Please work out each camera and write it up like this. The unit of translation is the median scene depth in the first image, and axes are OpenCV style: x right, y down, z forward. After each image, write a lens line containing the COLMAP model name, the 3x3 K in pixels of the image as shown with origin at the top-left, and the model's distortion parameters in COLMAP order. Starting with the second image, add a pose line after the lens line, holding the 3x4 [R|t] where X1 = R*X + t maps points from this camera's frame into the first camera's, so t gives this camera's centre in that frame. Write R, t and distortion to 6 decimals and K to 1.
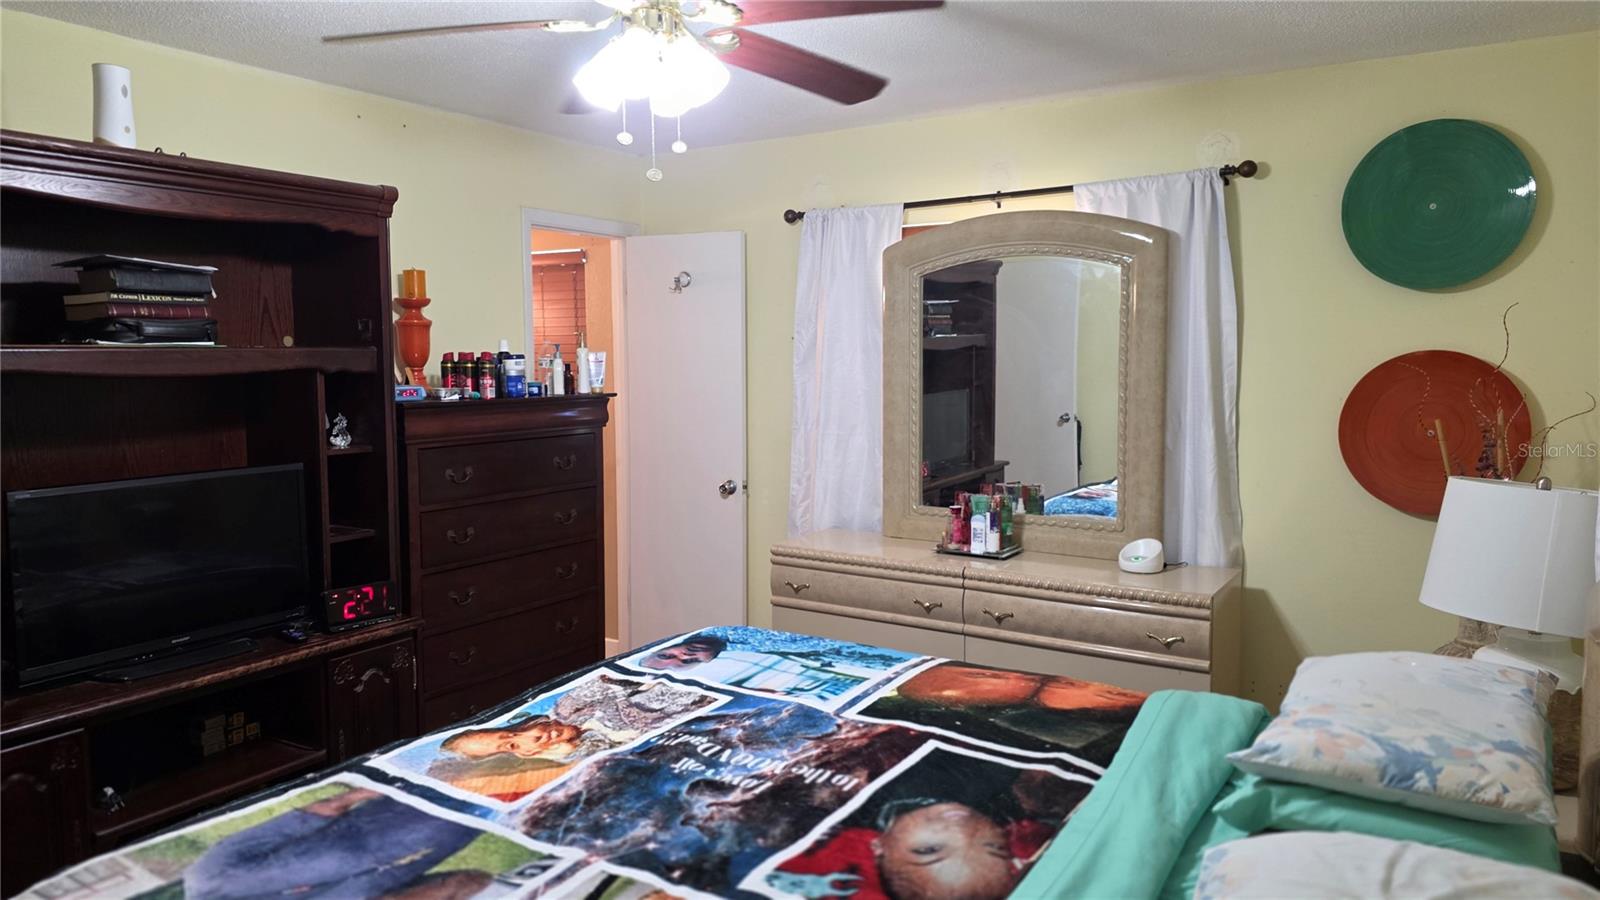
lens RADIAL K [[1071.6, 0, 795.8], [0, 1071.6, 413.2], [0, 0, 1]] dist [0.054769, -0.053307]
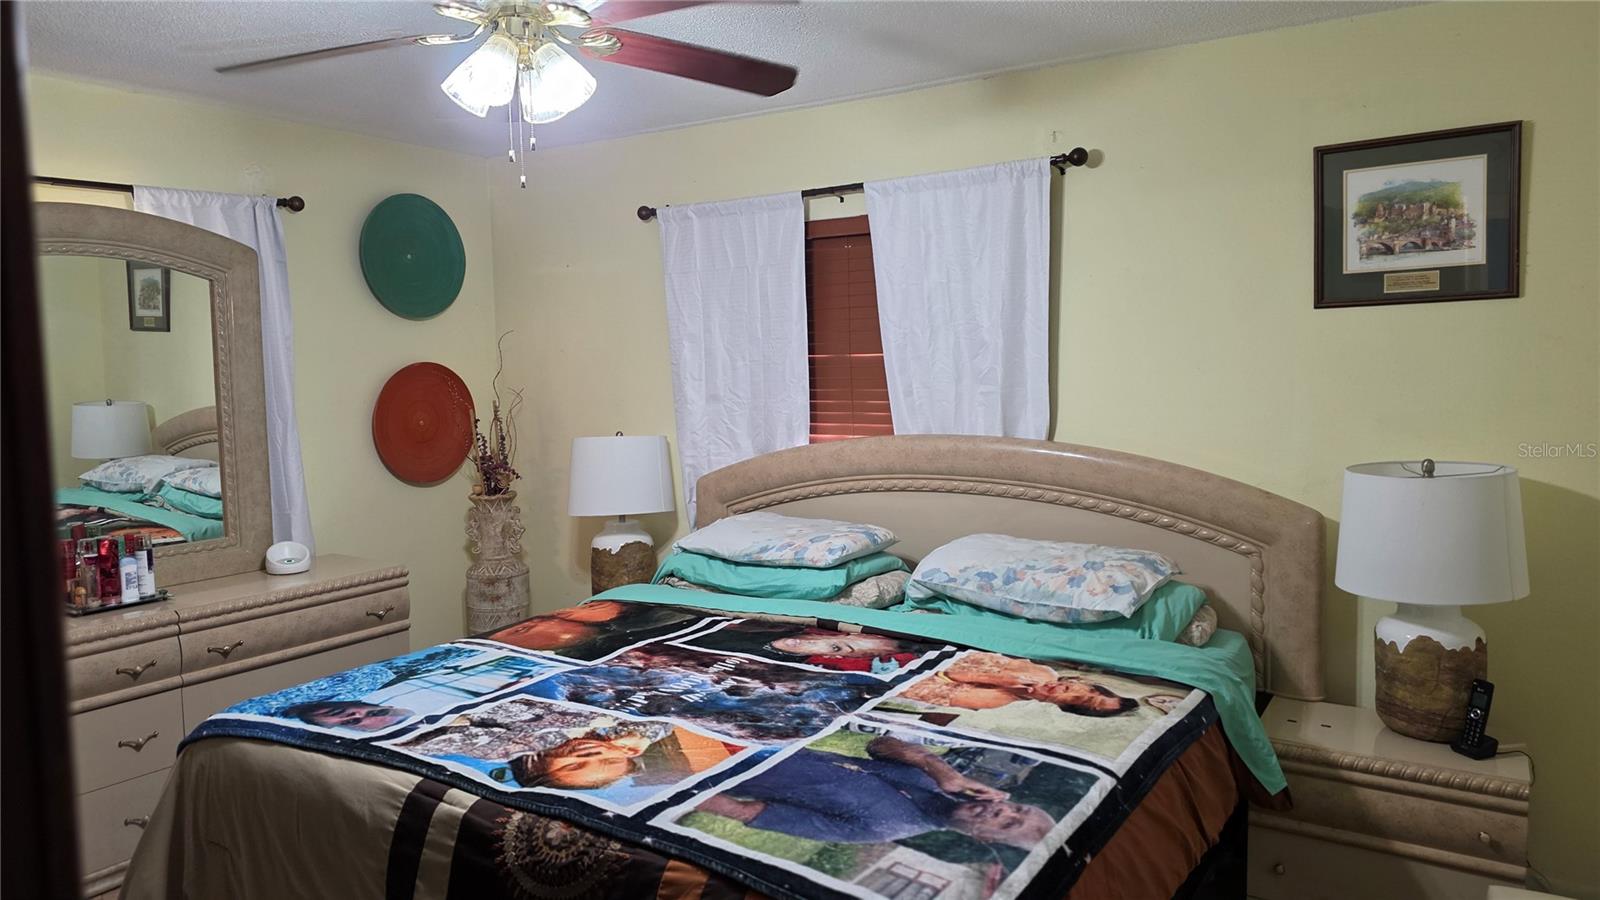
lens RADIAL K [[1071.6, 0, 792.8], [0, 1071.6, 442.5], [0, 0, 1]] dist [0.054769, -0.053307]
pose [[0.026607, -0.078464, 0.996562, -1.123717], [0.077563, 0.994071, 0.076197, -0.036259], [-0.996632, 0.075269, 0.032535, 0.726730]]
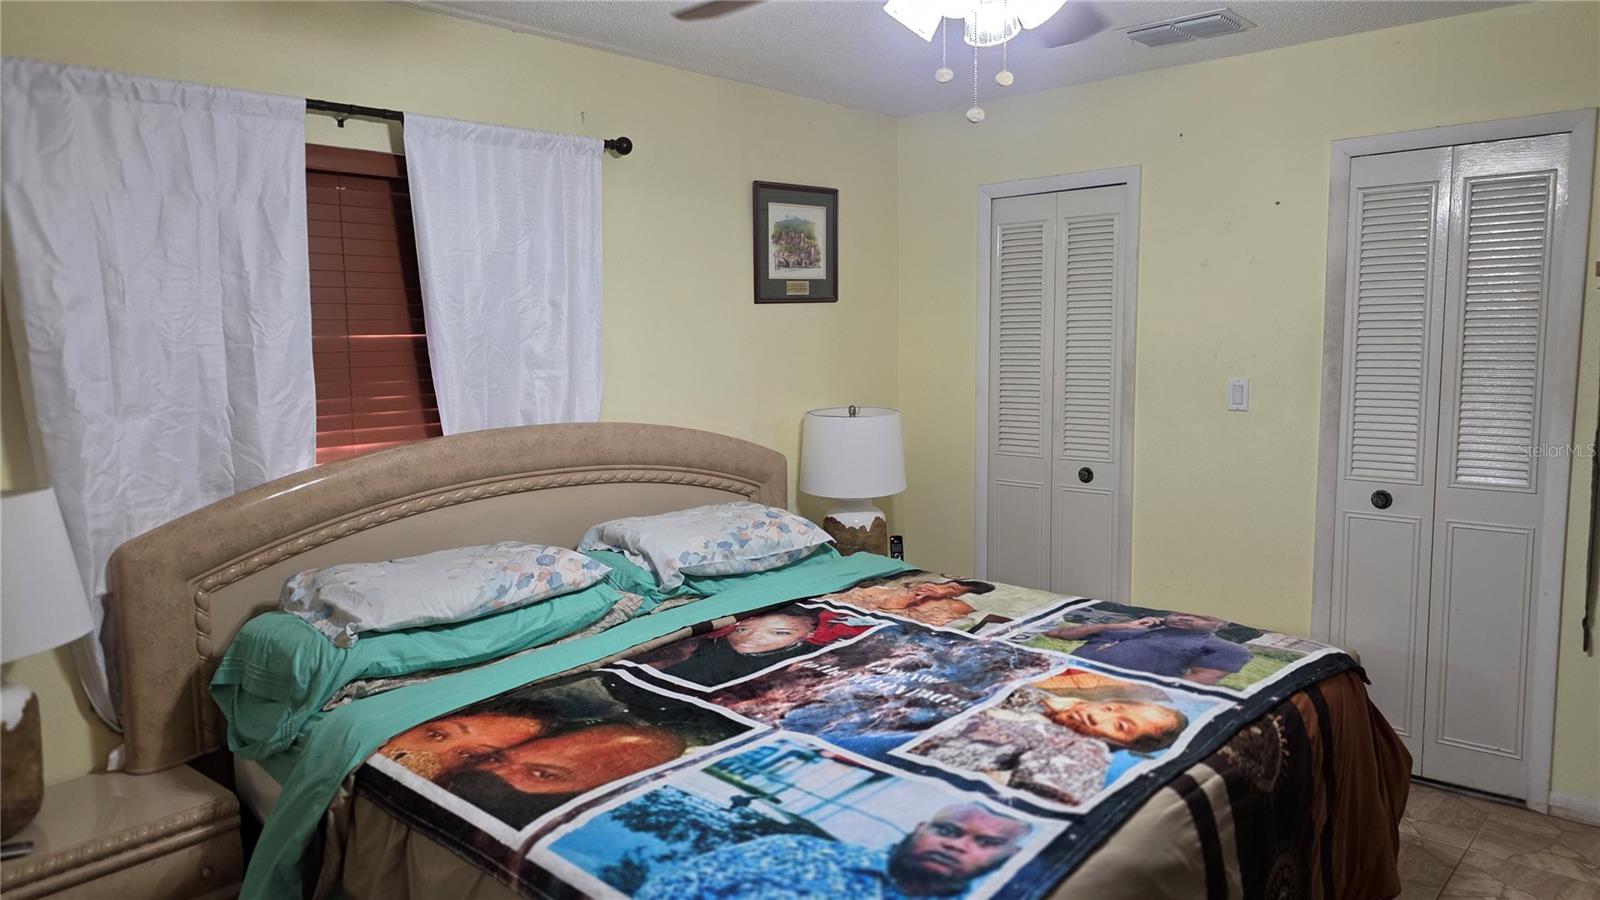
lens RADIAL K [[1071.6, 0, 794.6], [0, 1071.6, 454.9], [0, 0, 1]] dist [0.054769, -0.053307]
pose [[-0.982706, -0.003105, 0.185145, -0.146752], [0.029401, 0.984559, 0.172566, -0.105777], [-0.182822, 0.175025, -0.967441, 1.858213]]
